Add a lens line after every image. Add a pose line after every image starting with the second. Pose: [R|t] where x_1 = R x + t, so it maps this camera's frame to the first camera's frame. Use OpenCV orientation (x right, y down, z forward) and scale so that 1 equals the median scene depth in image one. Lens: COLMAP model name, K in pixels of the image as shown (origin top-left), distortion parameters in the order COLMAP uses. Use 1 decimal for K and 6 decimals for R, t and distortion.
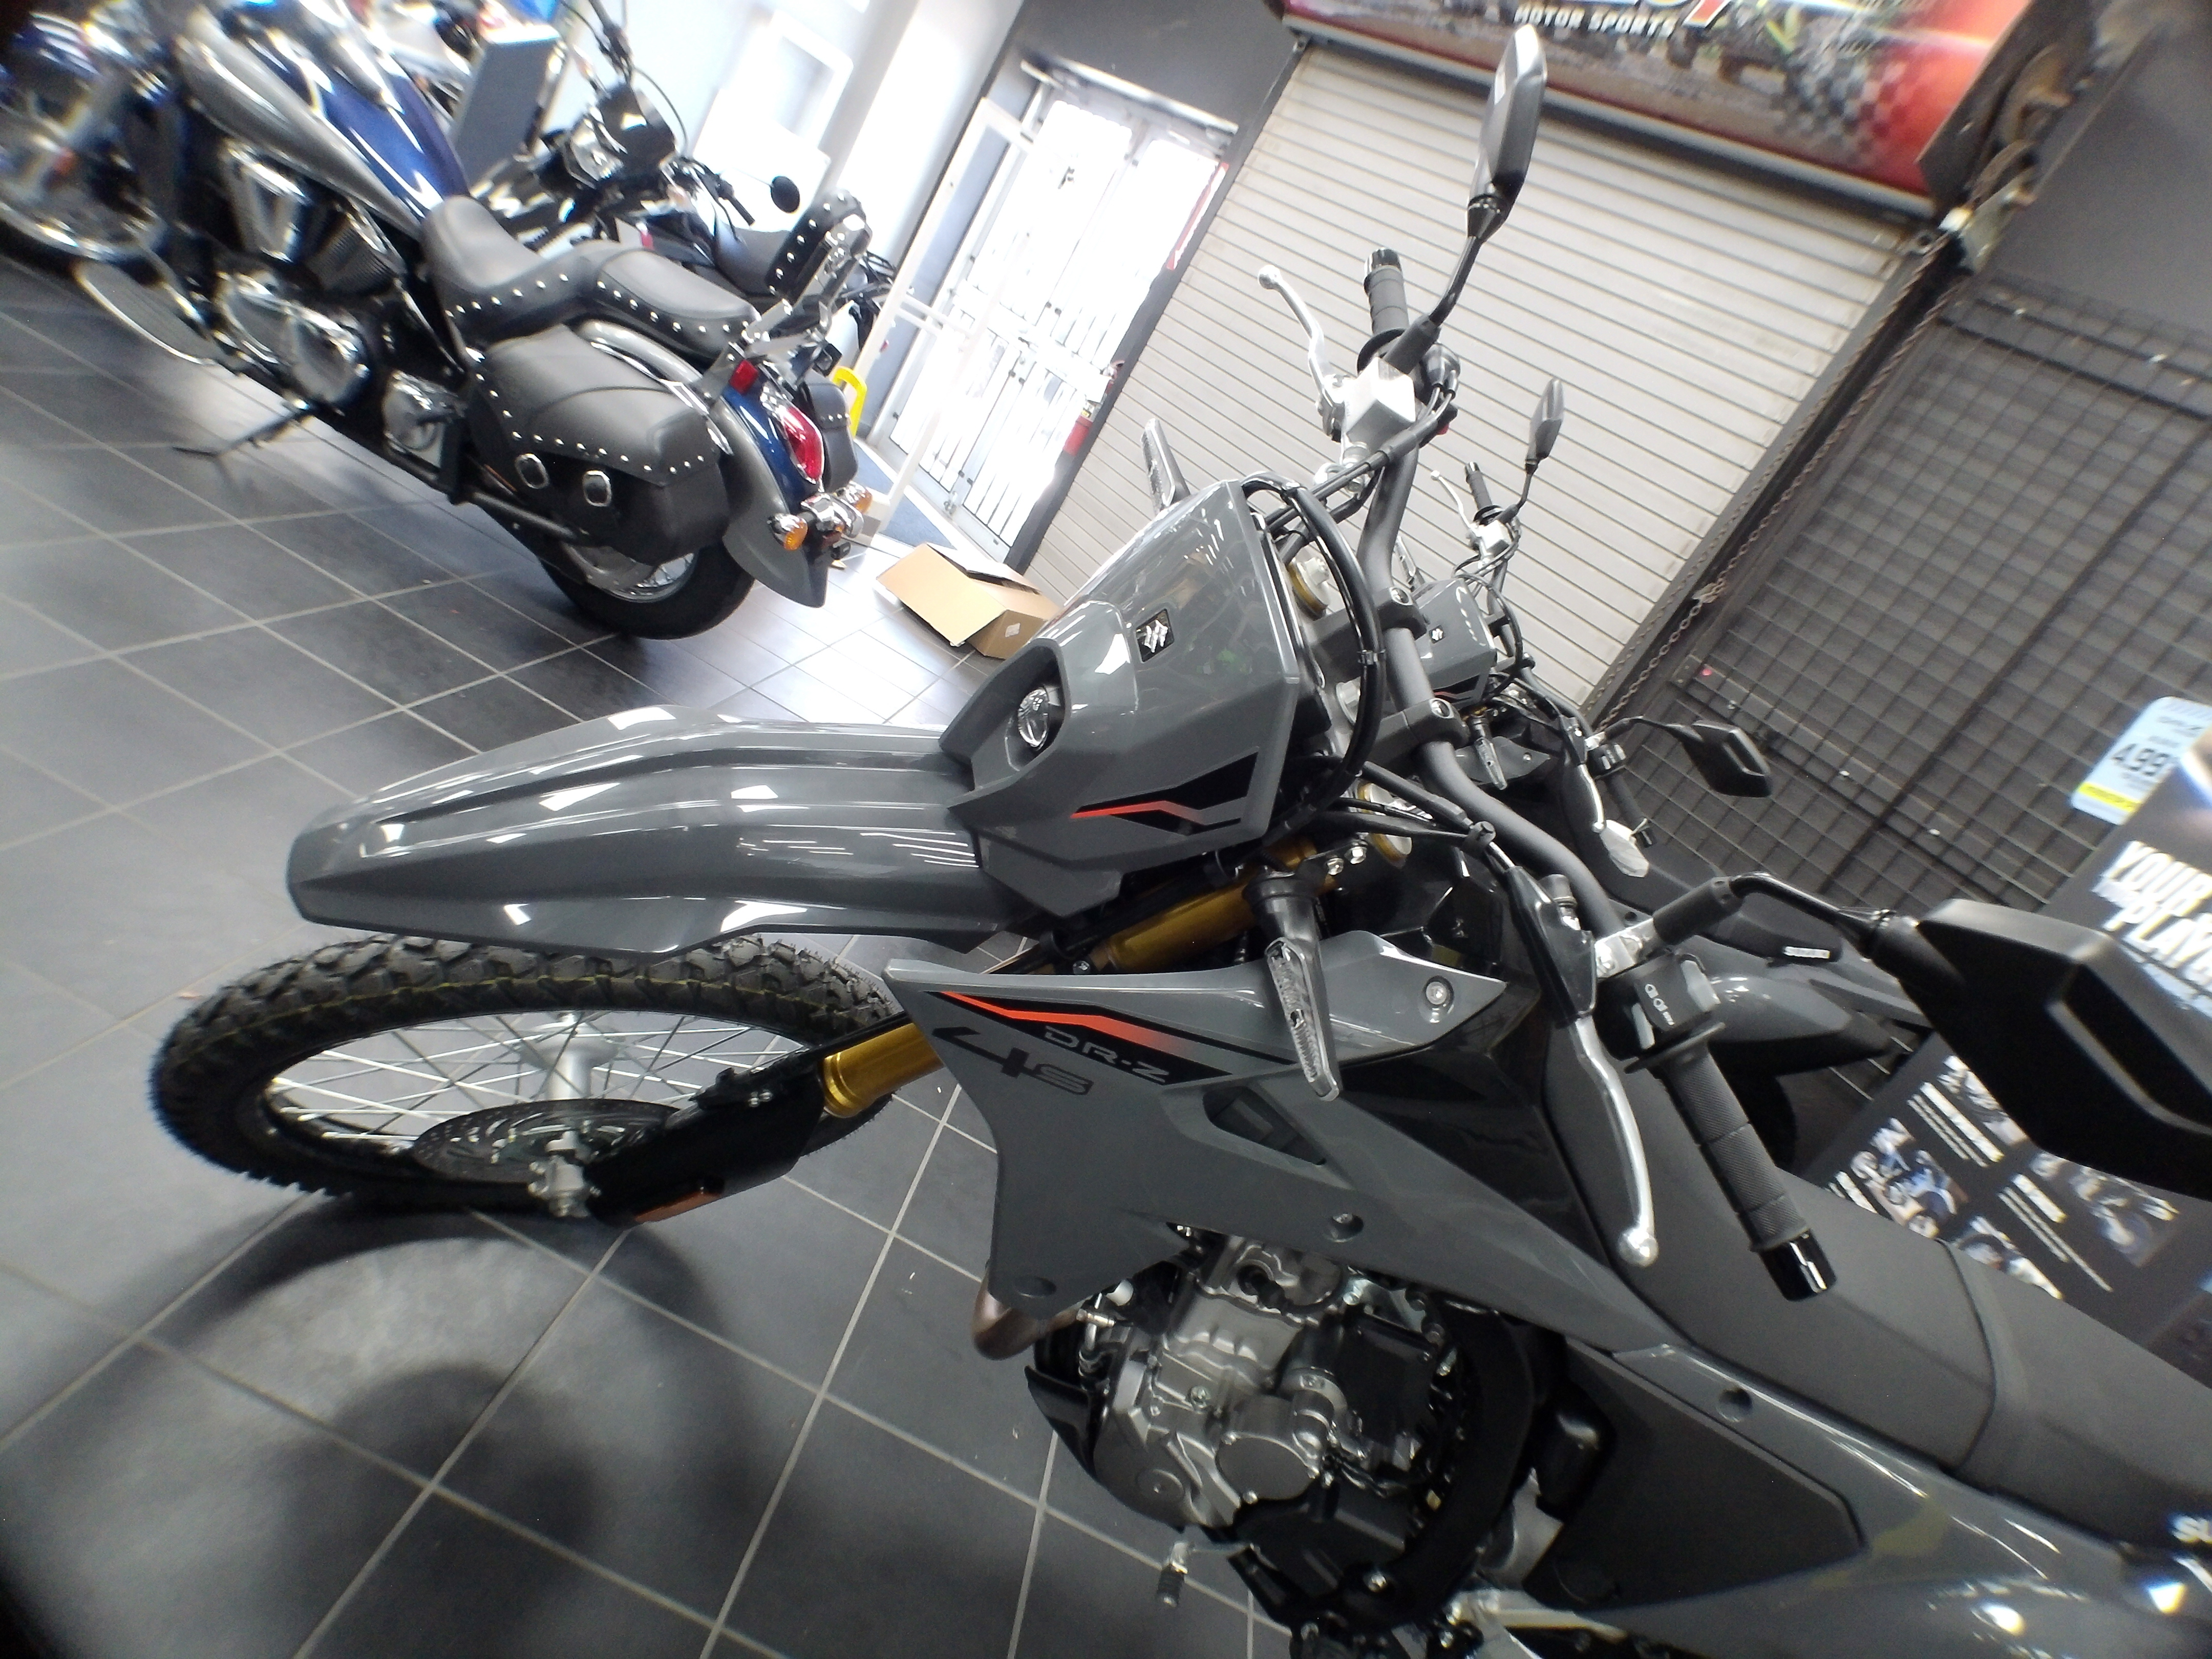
lens RADIAL K [[1218.3, 0, 1115.9], [0, 1218.3, 817.6], [0, 0, 1]] dist [-0.039894, 0.001095]
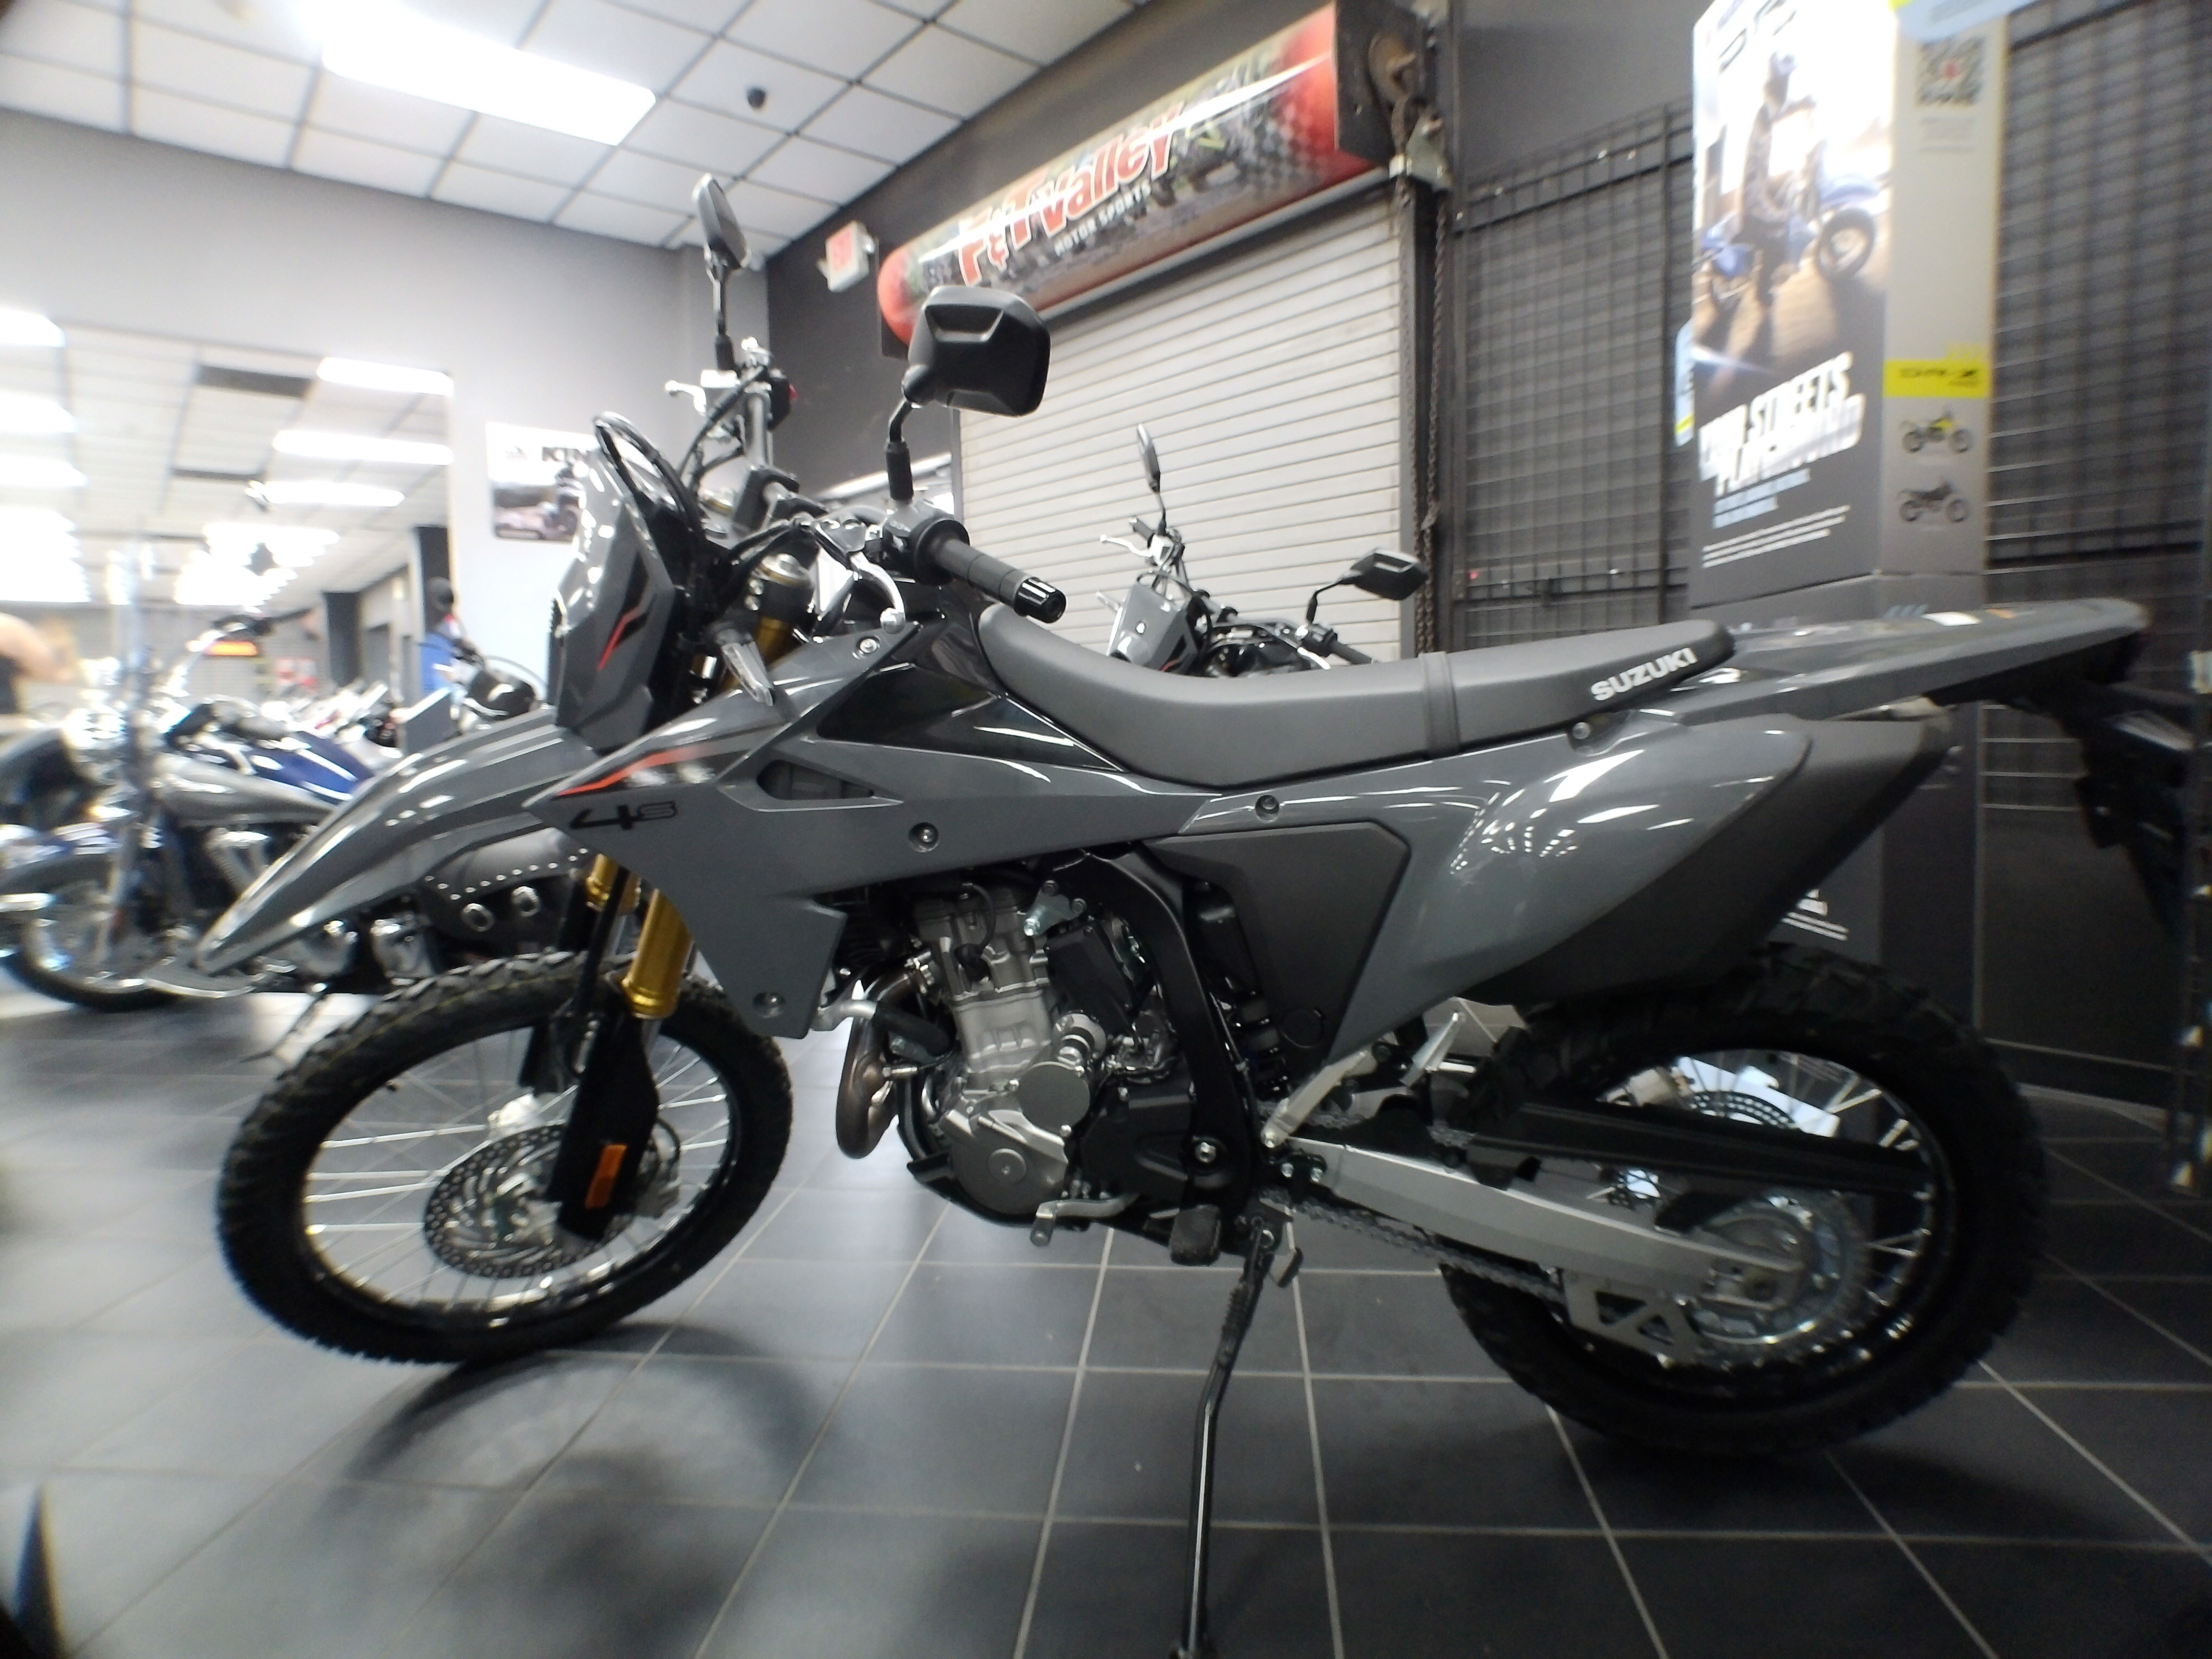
lens RADIAL K [[1212.6, 0, 1106.0], [0, 1212.6, 829.5], [0, 0, 1]] dist [-0.003647, -0.068222]
pose [[0.856247, -0.515923, -0.025768, 0.124272], [0.489906, 0.826864, -0.276203, 0.249648], [0.163806, 0.223874, 0.960754, -0.087633]]
